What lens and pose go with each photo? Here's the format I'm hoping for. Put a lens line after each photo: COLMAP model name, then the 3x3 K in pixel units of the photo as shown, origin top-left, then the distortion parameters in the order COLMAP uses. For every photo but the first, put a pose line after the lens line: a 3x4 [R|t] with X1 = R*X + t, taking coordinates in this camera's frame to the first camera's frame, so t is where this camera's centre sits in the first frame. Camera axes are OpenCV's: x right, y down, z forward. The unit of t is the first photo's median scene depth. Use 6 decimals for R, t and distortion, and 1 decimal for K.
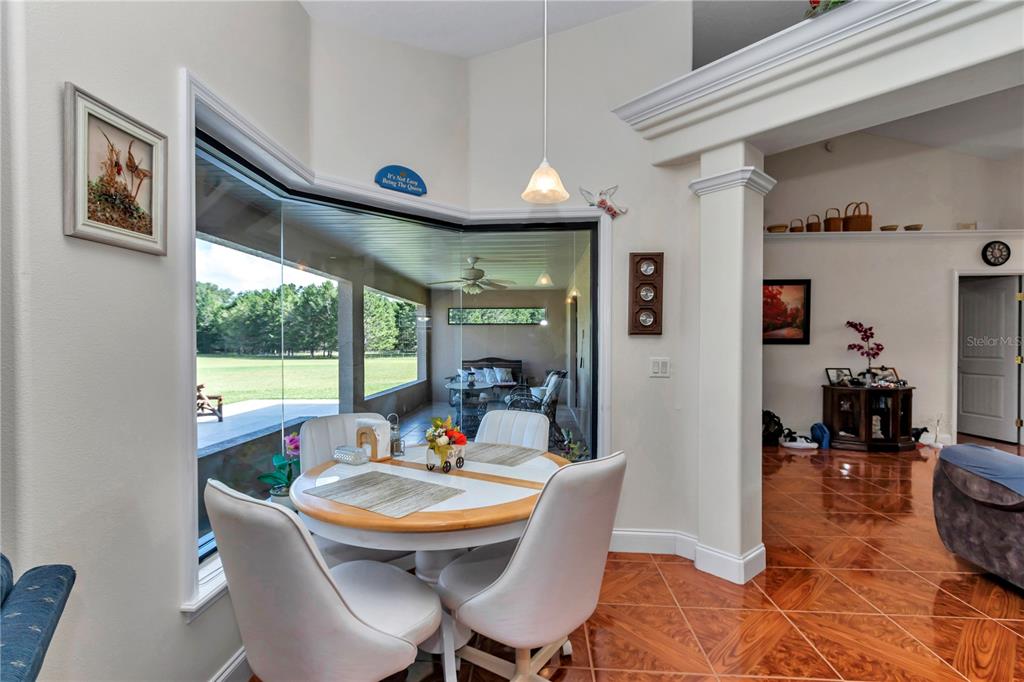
lens RADIAL K [[472.4, 0, 503.4], [0, 472.4, 348.2], [0, 0, 1]] dist [0.007800, -0.002406]
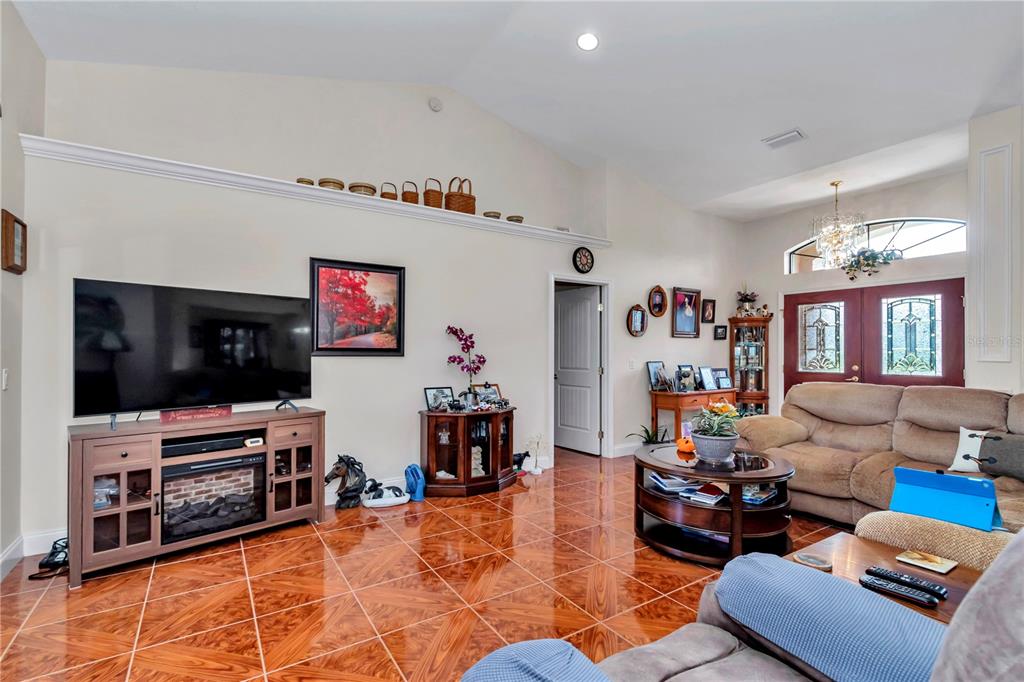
lens RADIAL K [[490.4, 0, 513.1], [0, 490.4, 344.9], [0, 0, 1]] dist [0.003569, 0.000060]
pose [[0.794156, 0.009160, 0.607645, 0.331055], [0.001608, 0.999851, -0.017174, -0.012724], [-0.607712, 0.014615, 0.794023, 0.309192]]
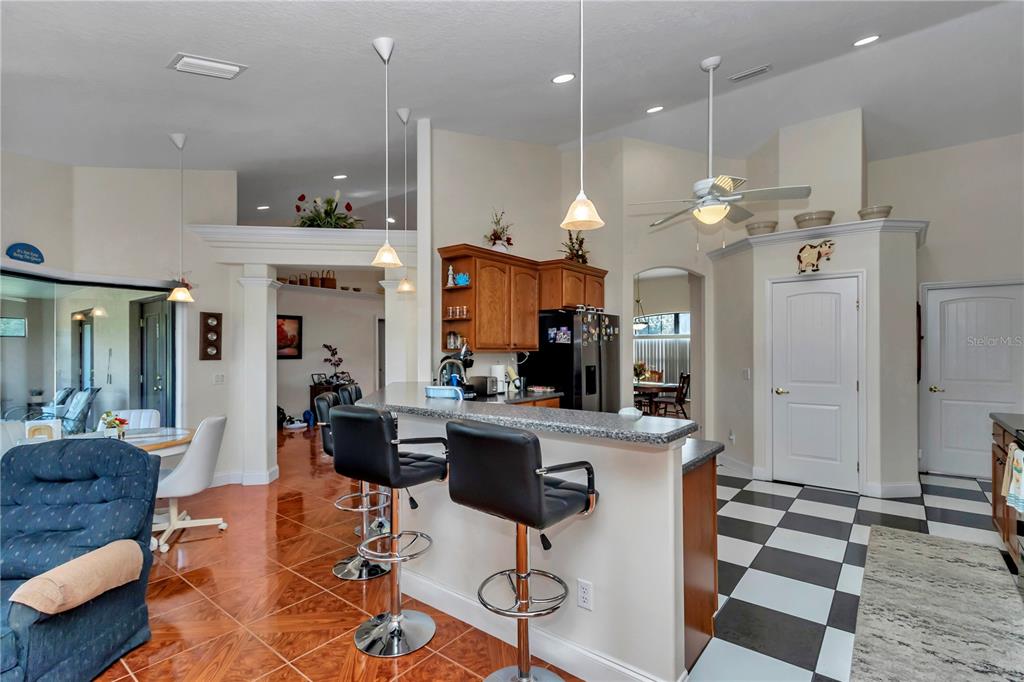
lens RADIAL K [[472.4, 0, 507.9], [0, 472.4, 350.4], [0, 0, 1]] dist [0.007800, -0.002406]
pose [[0.560170, -0.001038, 0.828377, -0.247530], [0.012000, 0.999904, -0.006861, -0.017773], [-0.828291, 0.013784, 0.560129, -0.409442]]
